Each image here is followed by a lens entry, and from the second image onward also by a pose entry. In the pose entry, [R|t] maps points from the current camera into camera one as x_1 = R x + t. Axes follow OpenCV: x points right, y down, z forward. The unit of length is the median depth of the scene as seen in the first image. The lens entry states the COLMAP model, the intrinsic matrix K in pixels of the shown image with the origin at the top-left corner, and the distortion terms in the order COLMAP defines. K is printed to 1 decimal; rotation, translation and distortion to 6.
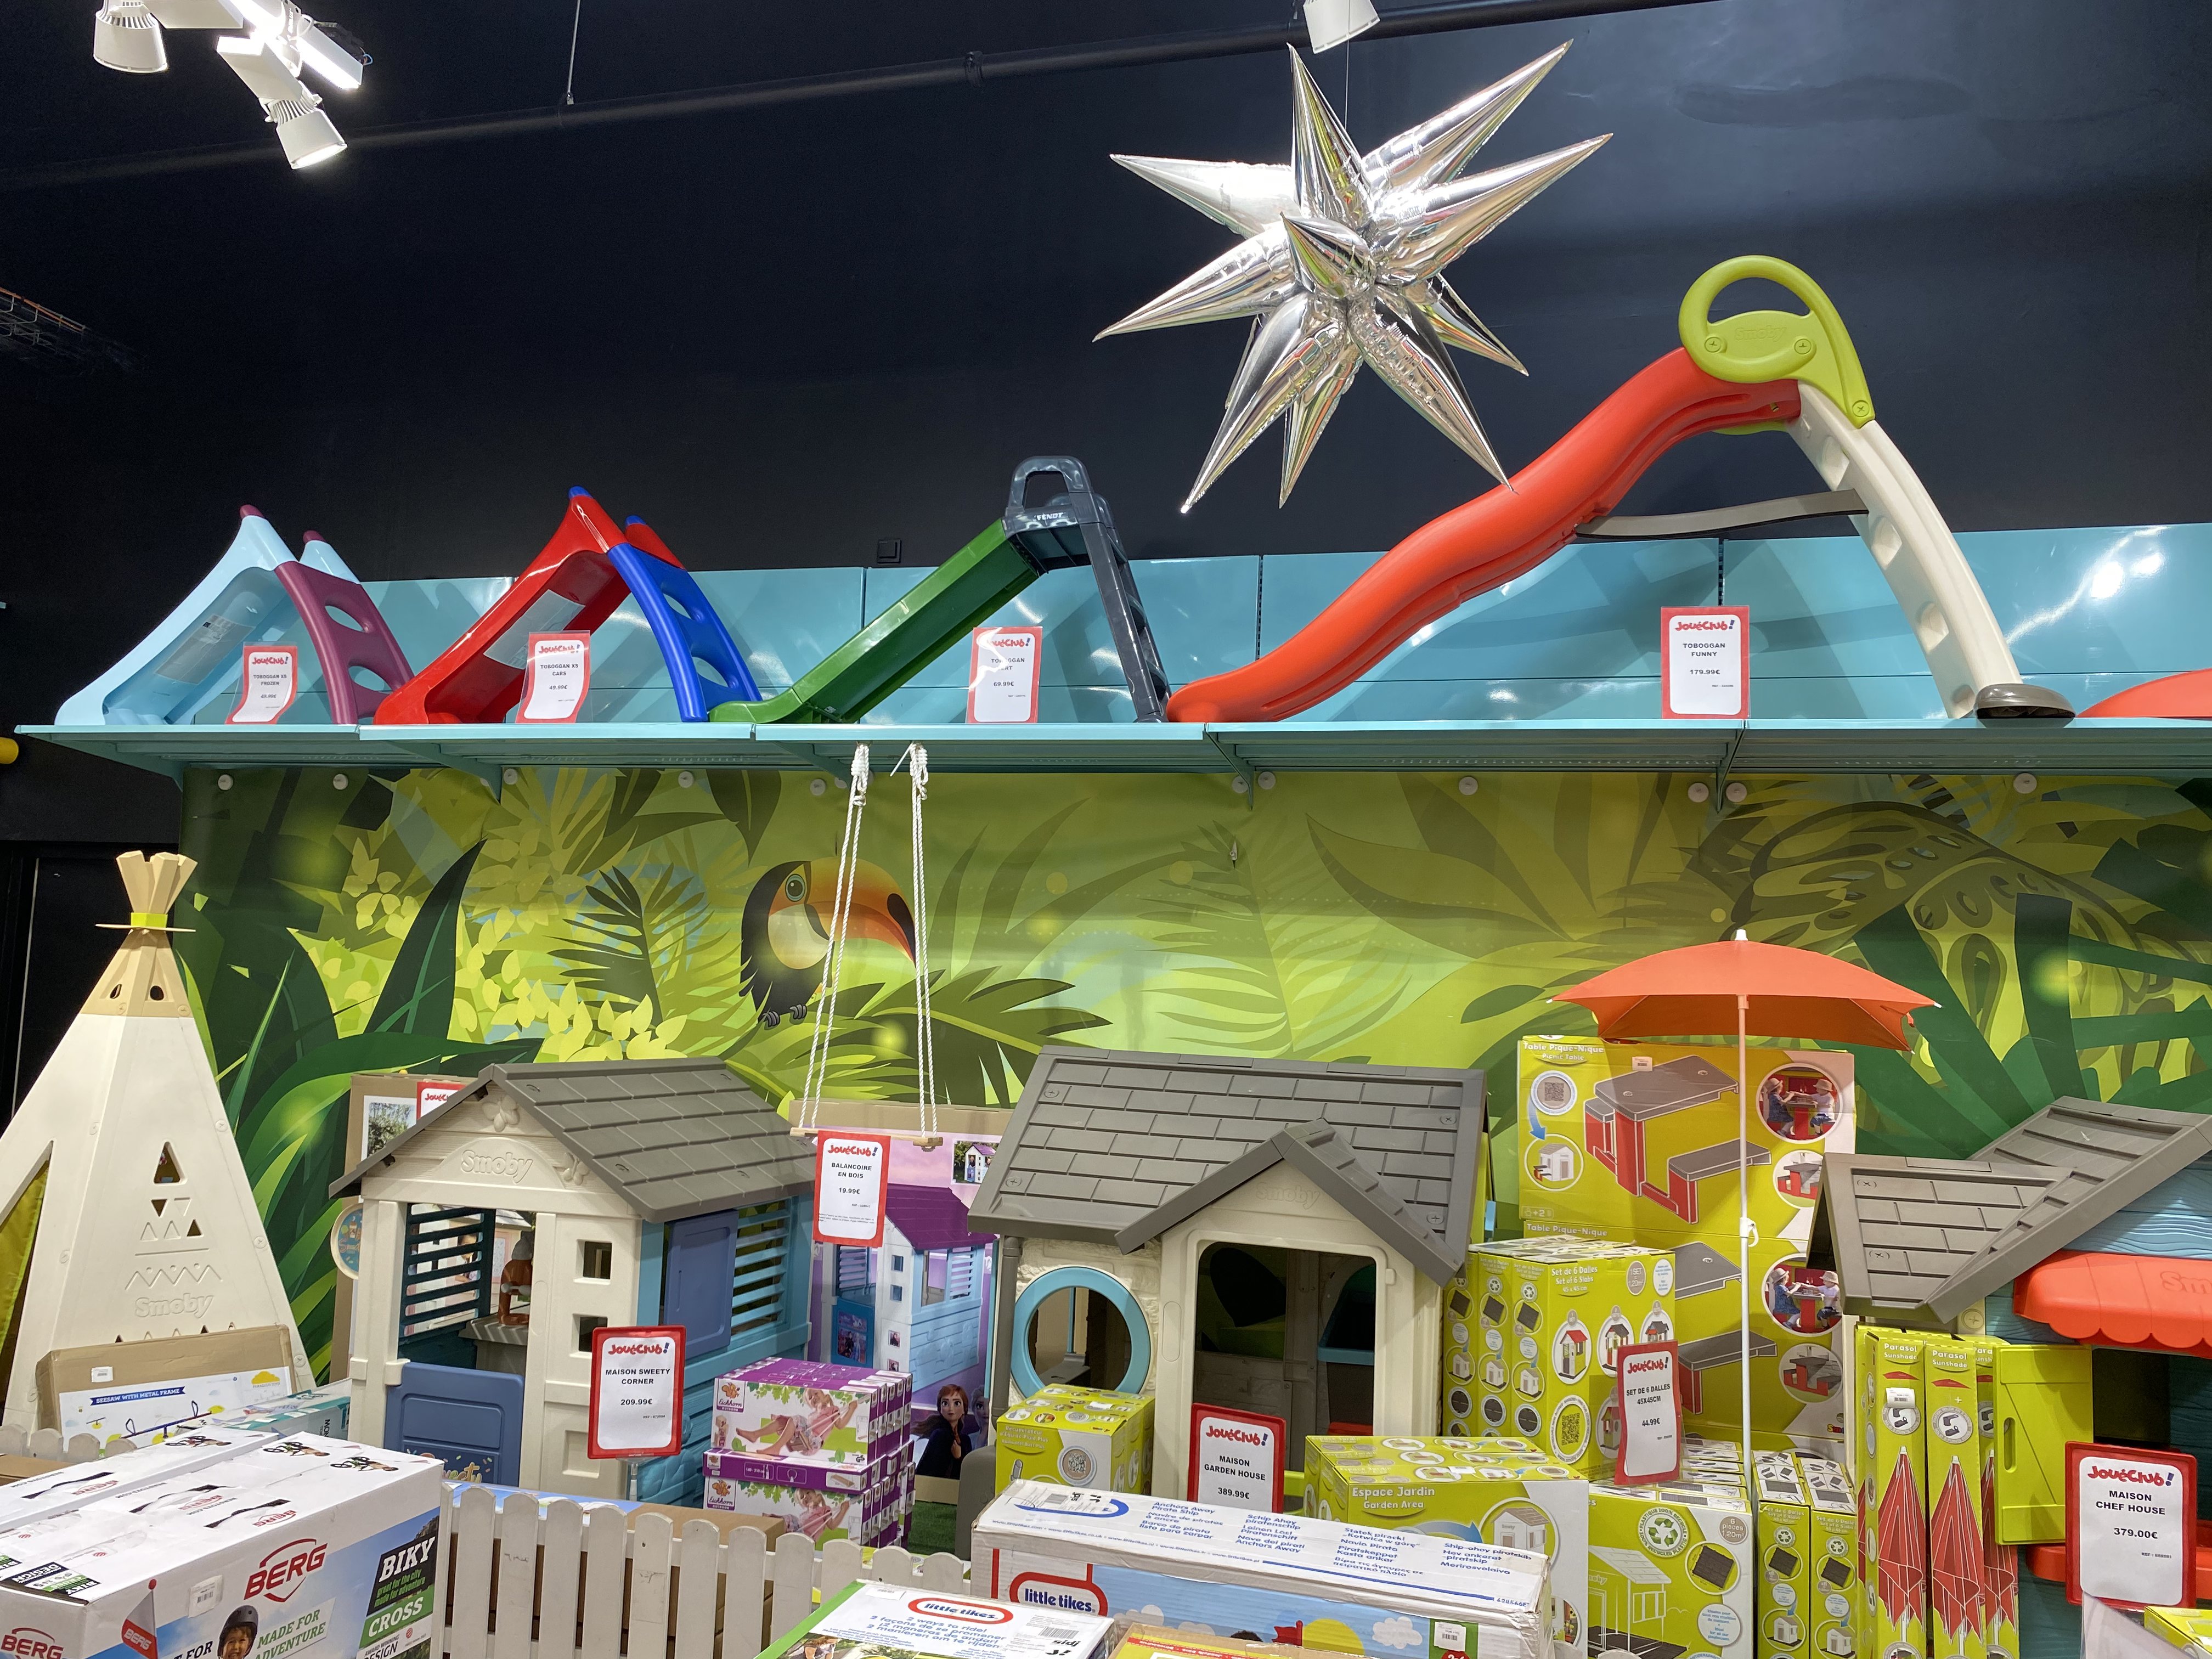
lens RADIAL K [[1689.0, 0, 1106.0], [0, 1689.0, 829.5], [0, 0, 1]] dist [-0.004717, -0.002607]
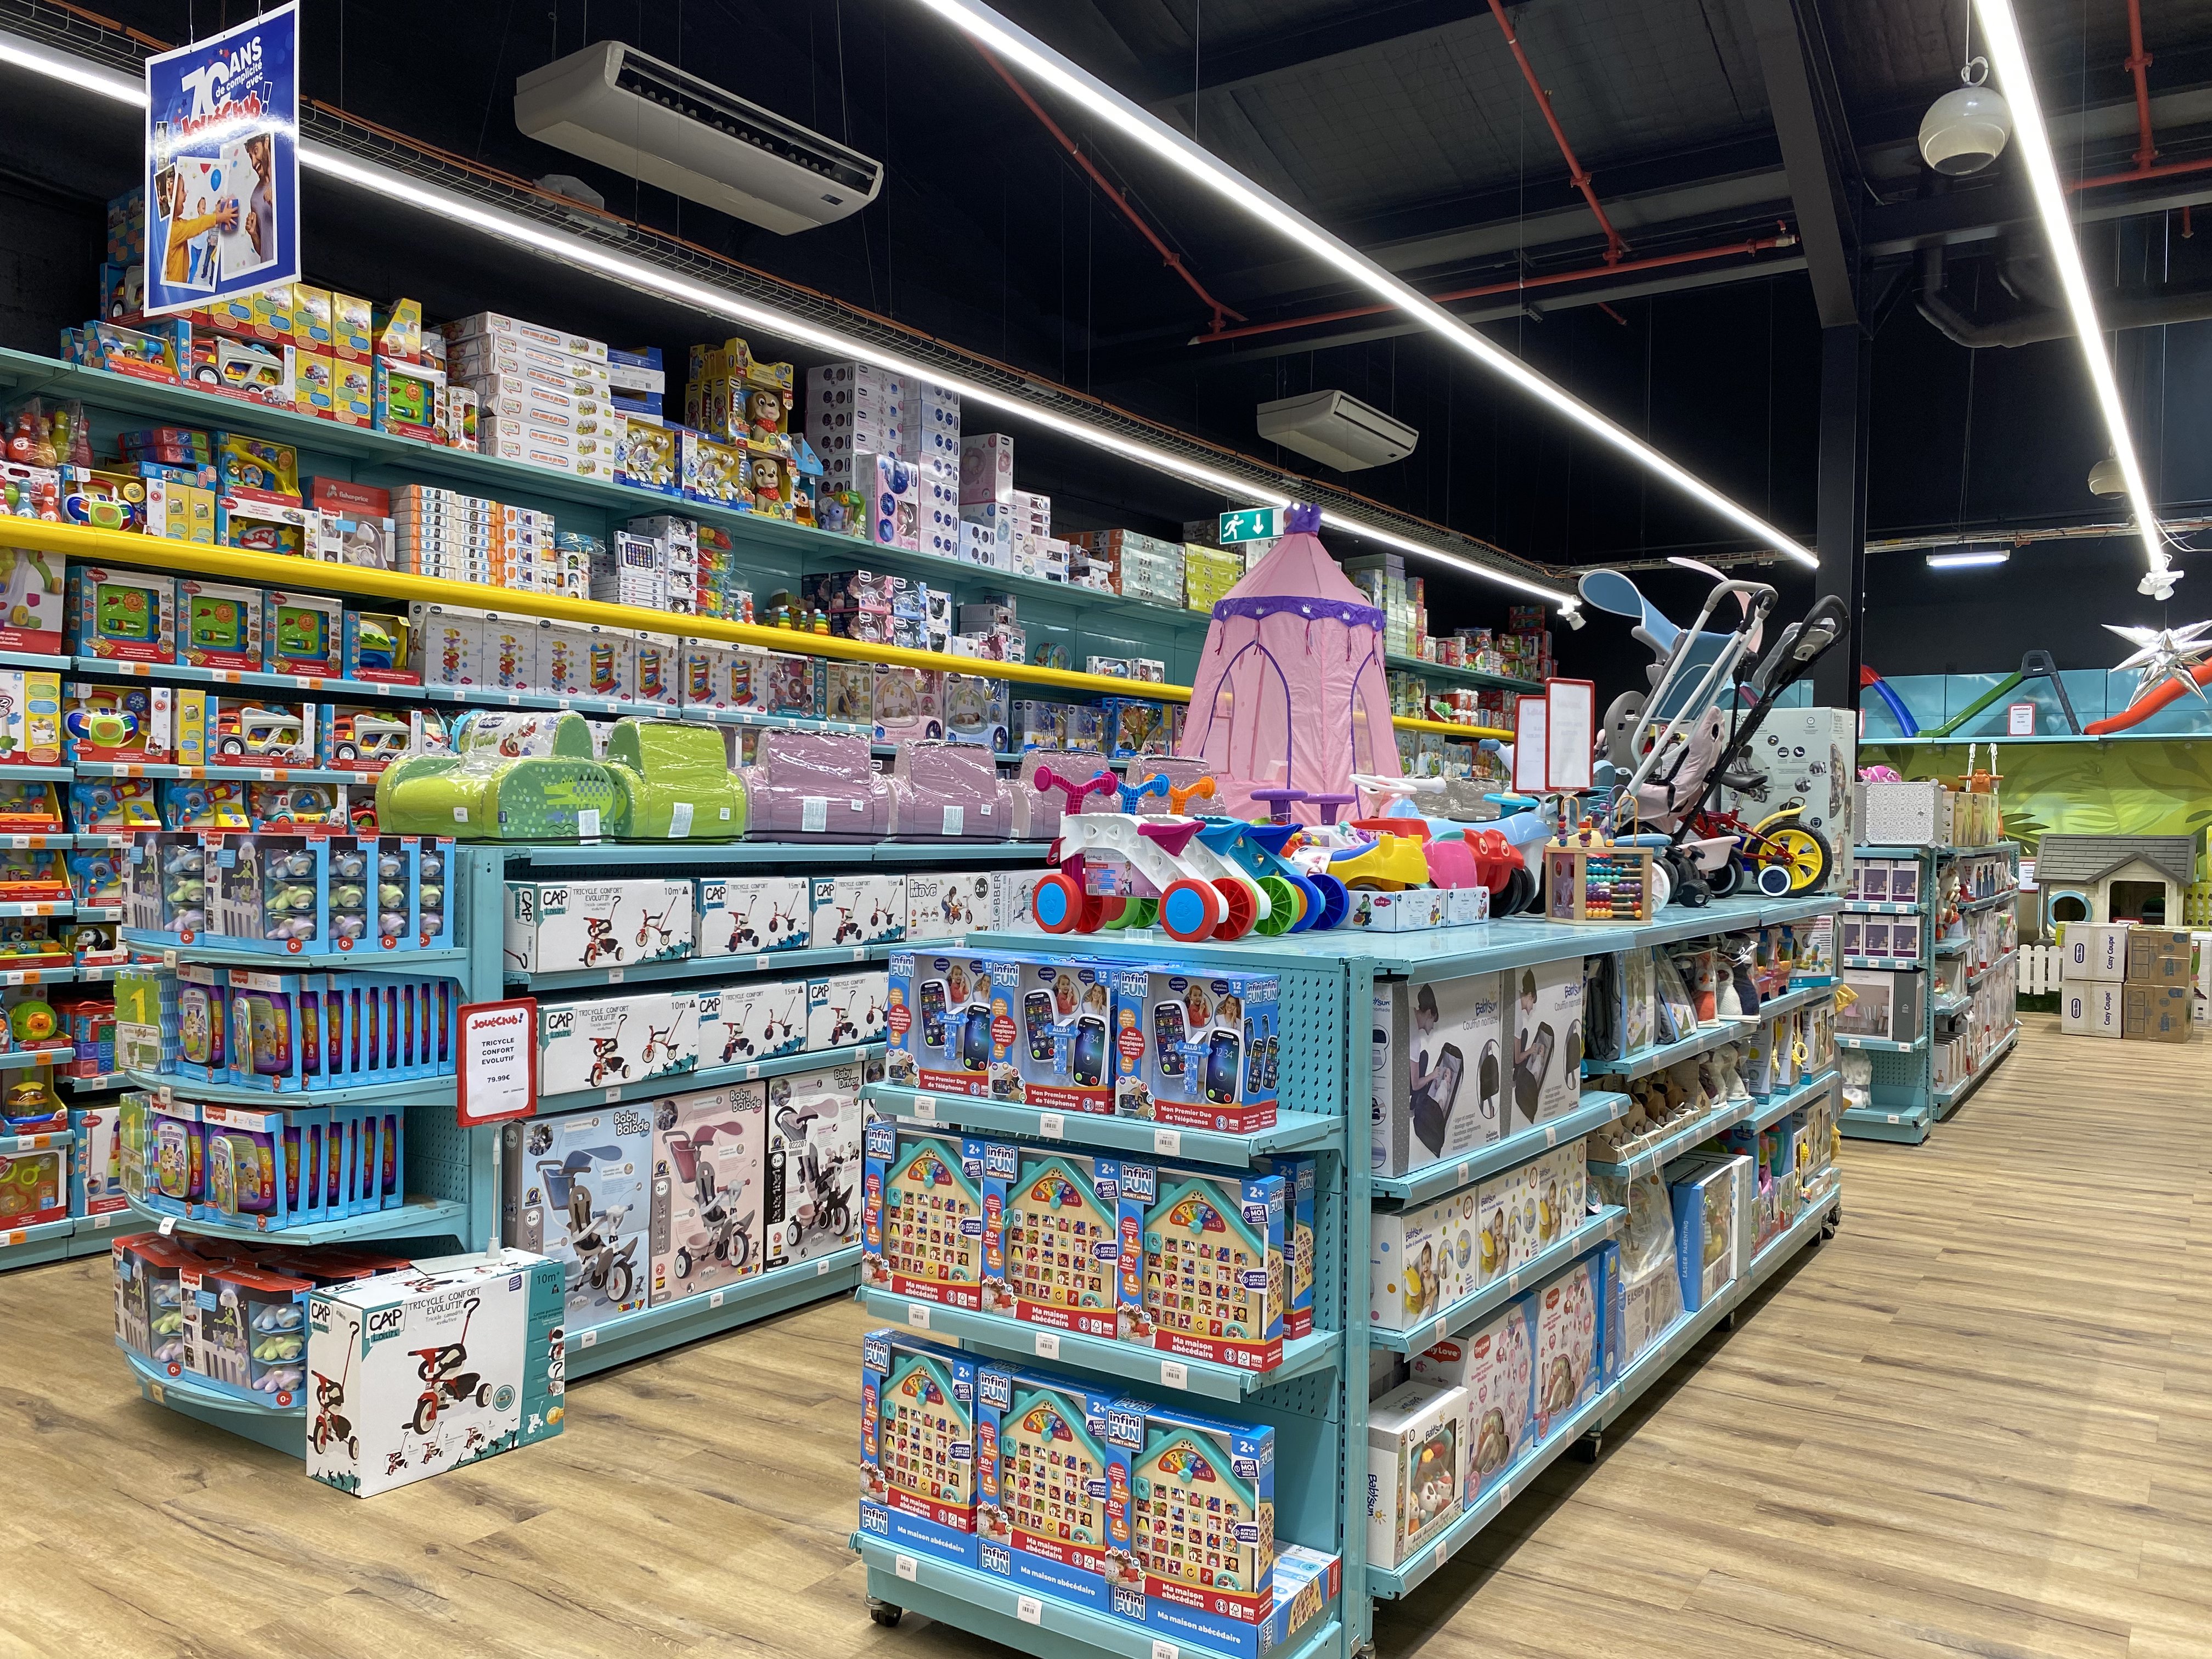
lens RADIAL K [[1689.0, 0, 1106.0], [0, 1689.0, 829.5], [0, 0, 1]] dist [-0.004717, -0.002607]
pose [[0.944701, -0.029763, -0.326581, -0.735712], [0.059933, 0.994770, 0.082711, -0.280899], [0.322411, -0.097710, 0.941543, -2.884982]]
